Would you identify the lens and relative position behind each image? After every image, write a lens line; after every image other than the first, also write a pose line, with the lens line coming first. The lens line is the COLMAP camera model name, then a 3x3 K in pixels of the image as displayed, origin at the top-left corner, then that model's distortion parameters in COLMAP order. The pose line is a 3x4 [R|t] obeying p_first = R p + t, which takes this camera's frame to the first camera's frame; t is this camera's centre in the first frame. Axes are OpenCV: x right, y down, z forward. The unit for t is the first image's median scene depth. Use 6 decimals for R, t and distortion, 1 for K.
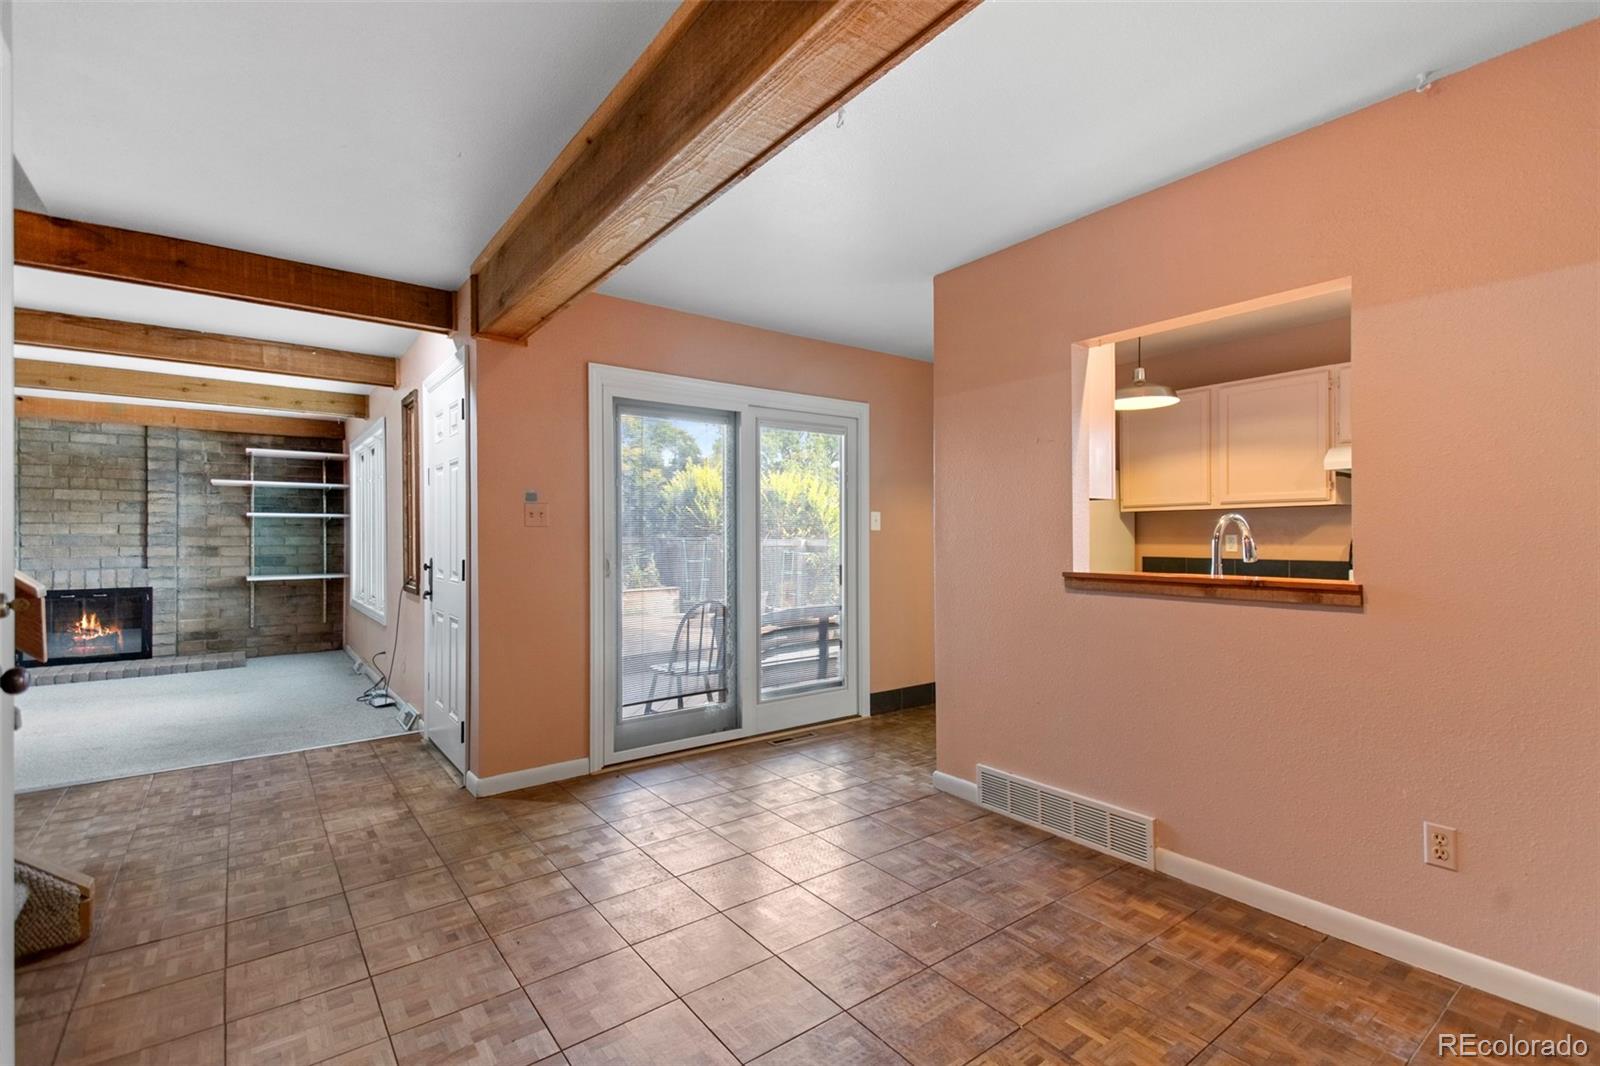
lens RADIAL K [[726.1, 0, 812.5], [0, 726.1, 537.5], [0, 0, 1]] dist [0.046181, -0.018132]
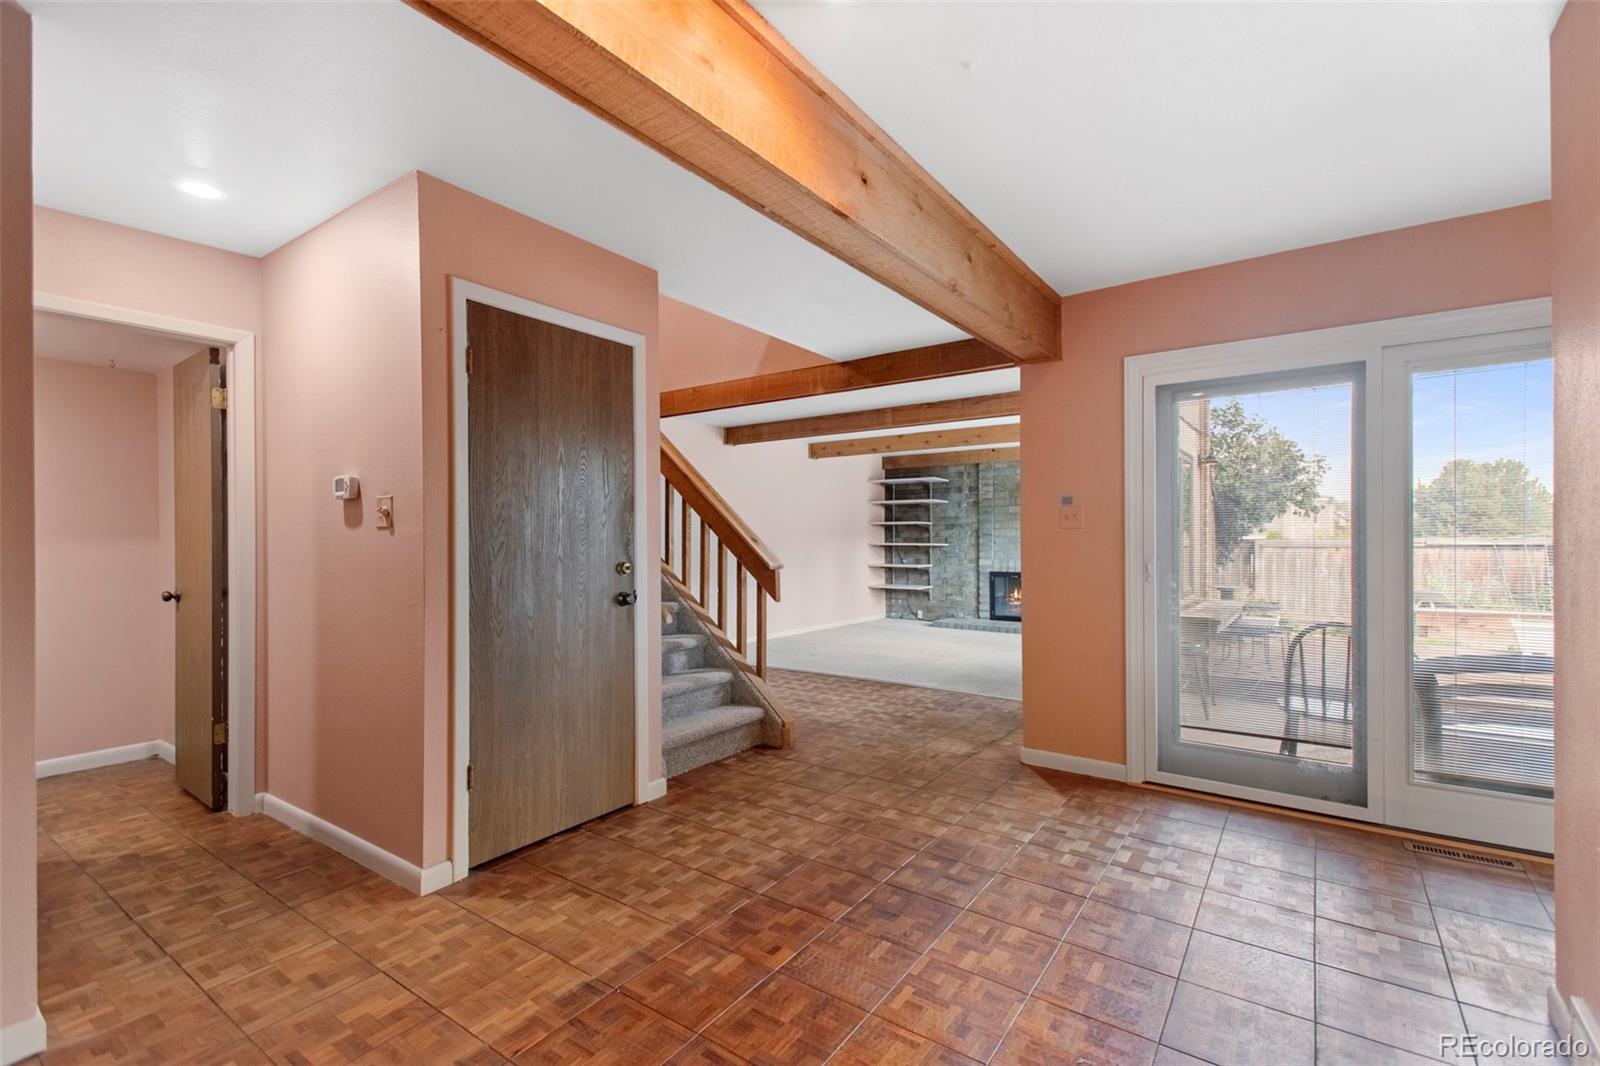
lens RADIAL K [[712.5, 0, 807.2], [0, 712.5, 531.4], [0, 0, 1]] dist [0.030732, -0.016712]
pose [[0.286810, -0.008797, -0.957947, 0.259517], [0.000645, 0.999959, -0.008989, -0.000243], [0.957987, 0.001960, 0.286804, 0.172602]]
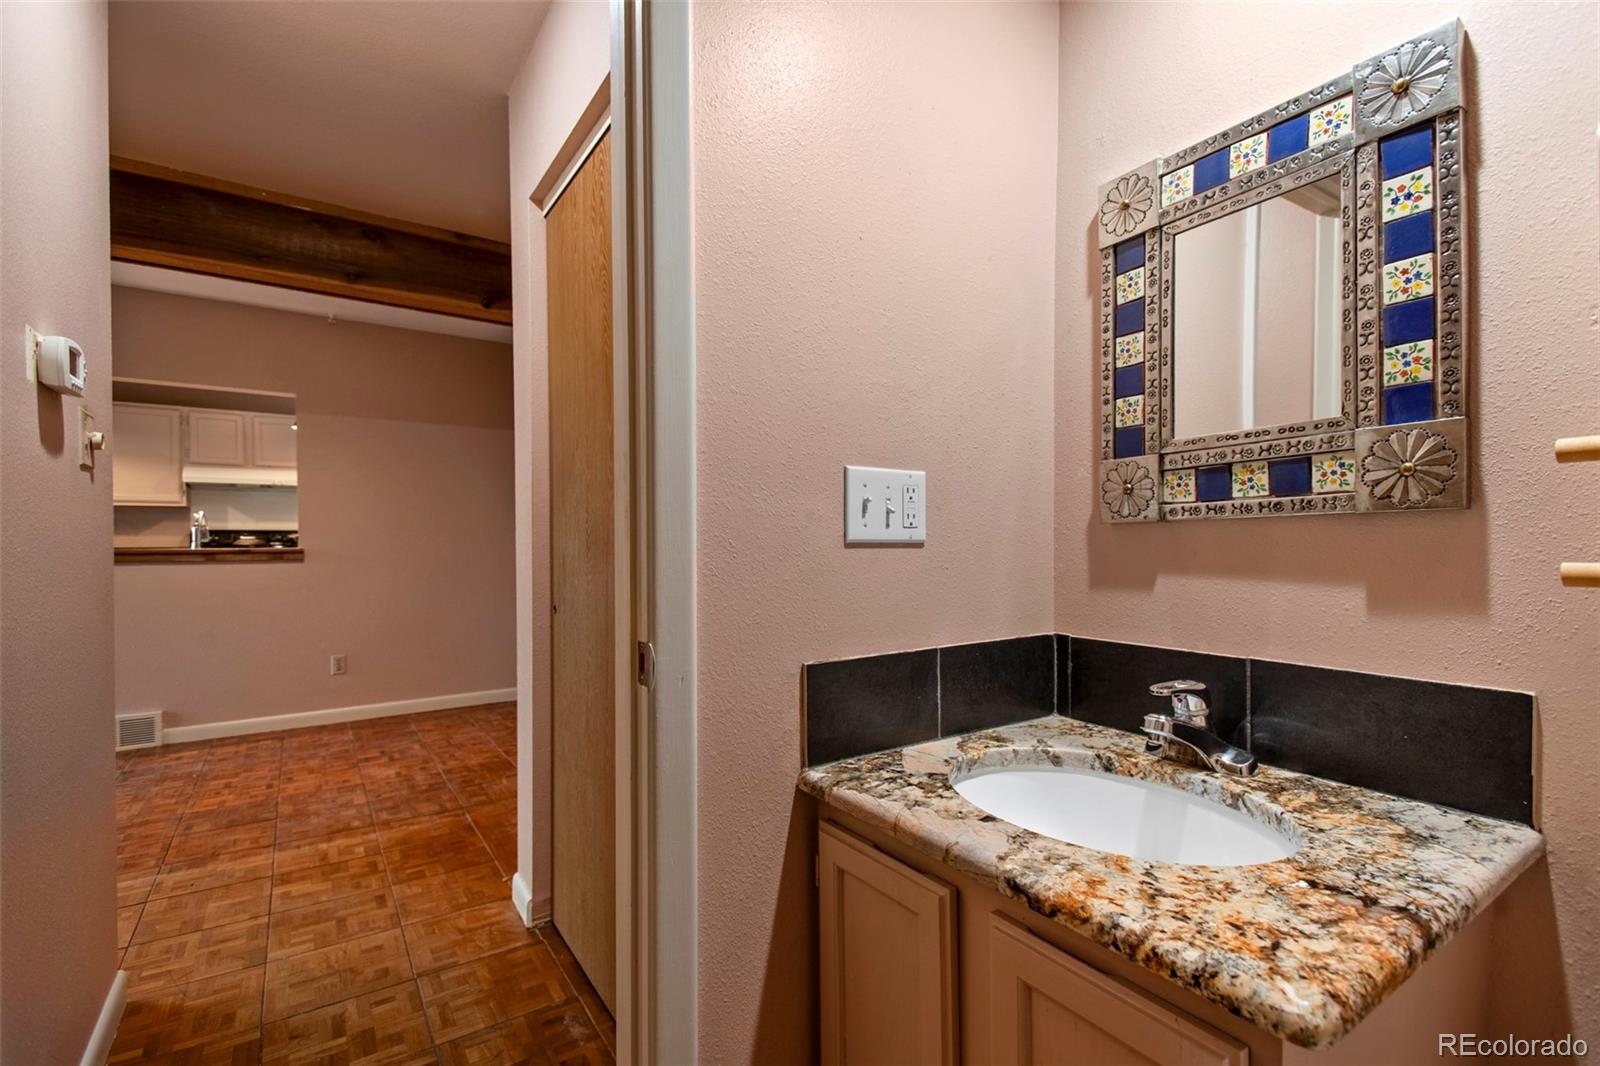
lens RADIAL K [[721.1, 0, 804.0], [0, 721.1, 534.2], [0, 0, 1]] dist [0.043167, -0.014208]
pose [[0.058000, 0.005150, 0.998303, -0.373013], [0.004955, 0.999973, -0.005446, 0.013065], [-0.998304, 0.005262, 0.057973, -0.154782]]
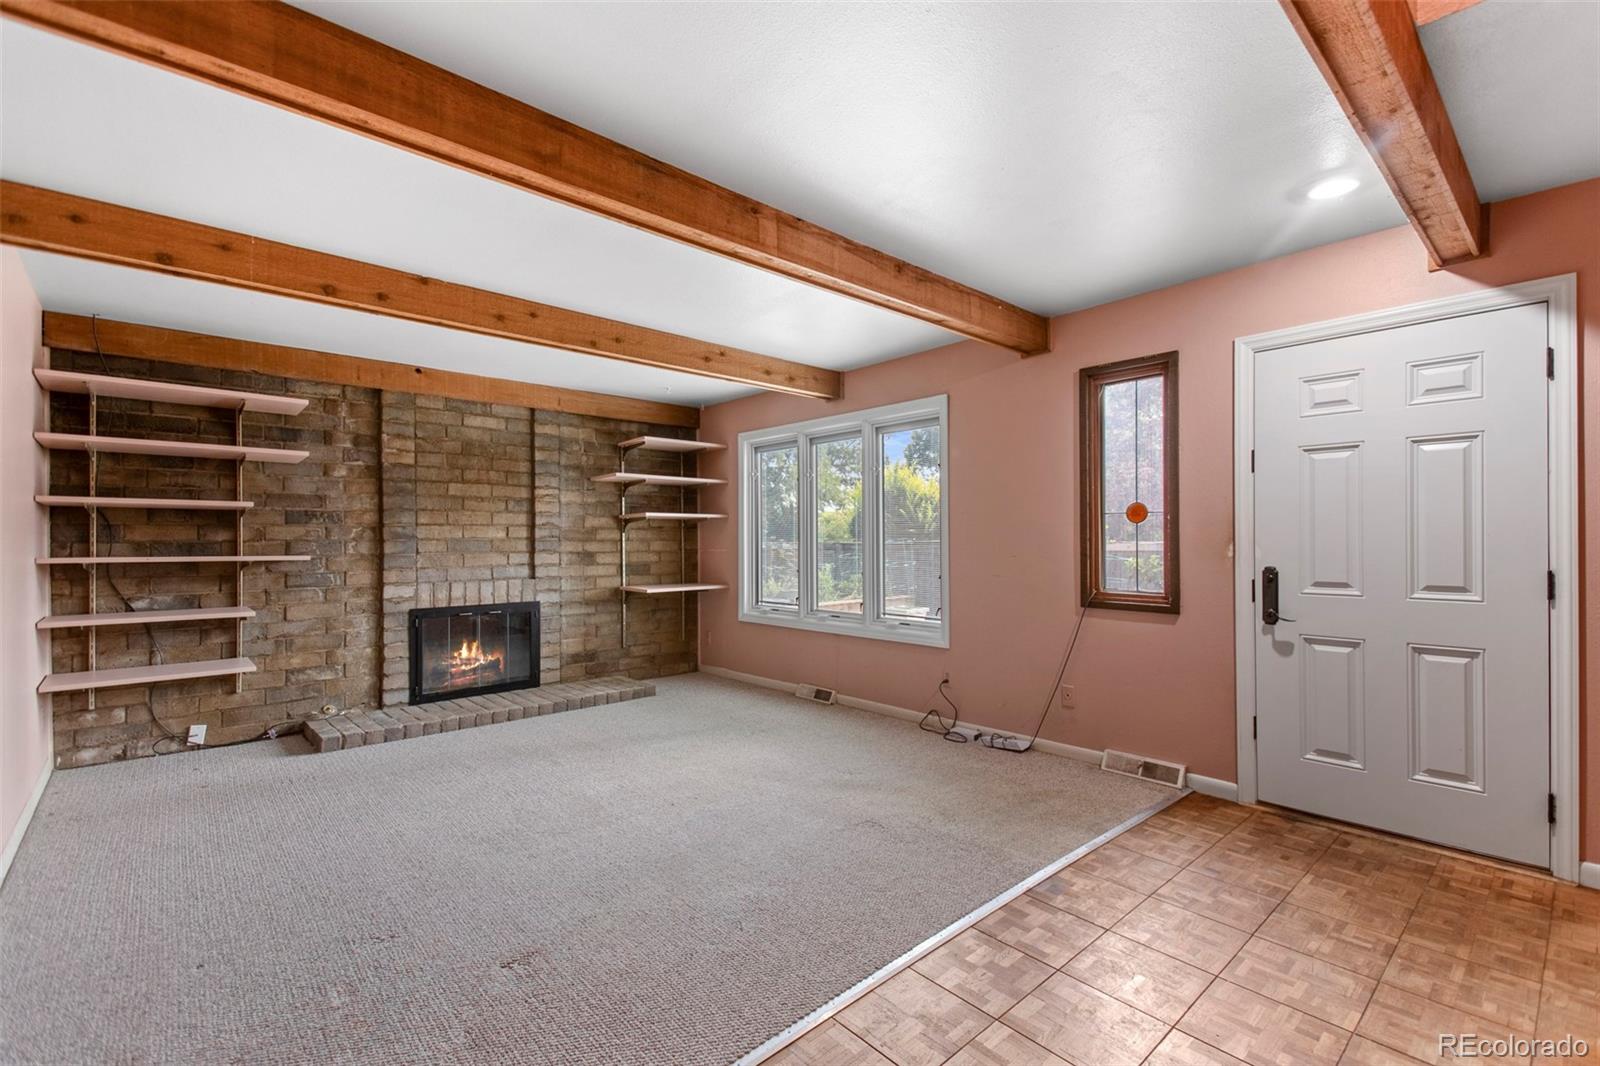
lens RADIAL K [[704.2, 0, 816.5], [0, 704.2, 533.5], [0, 0, 1]] dist [0.022148, -0.000506]
pose [[0.996067, -0.001892, 0.088584, -0.651066], [0.002980, 0.999922, -0.012150, 0.001101], [-0.088554, 0.012367, 0.995995, 0.183755]]
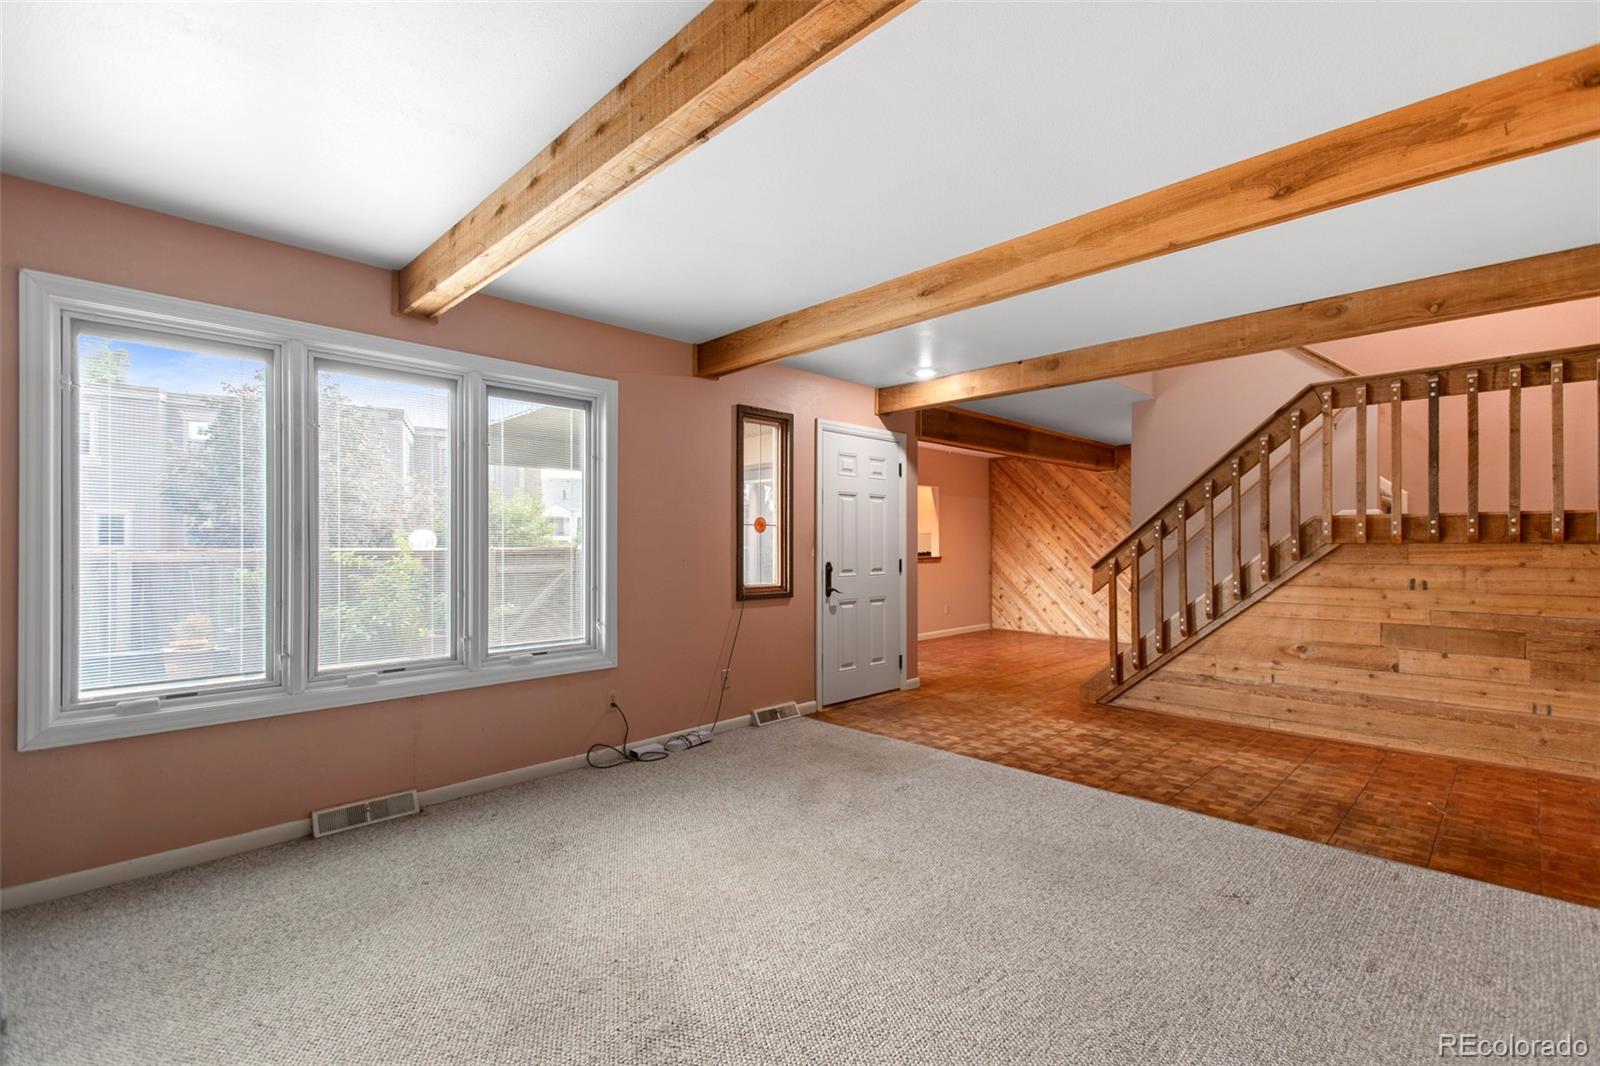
lens RADIAL K [[712.5, 0, 807.2], [0, 712.5, 531.4], [0, 0, 1]] dist [0.030732, -0.016712]
pose [[-0.130983, 0.020439, 0.991174, -1.071706], [0.001739, 0.999791, -0.020387, 0.000795], [-0.991383, -0.000946, -0.130991, 0.737827]]
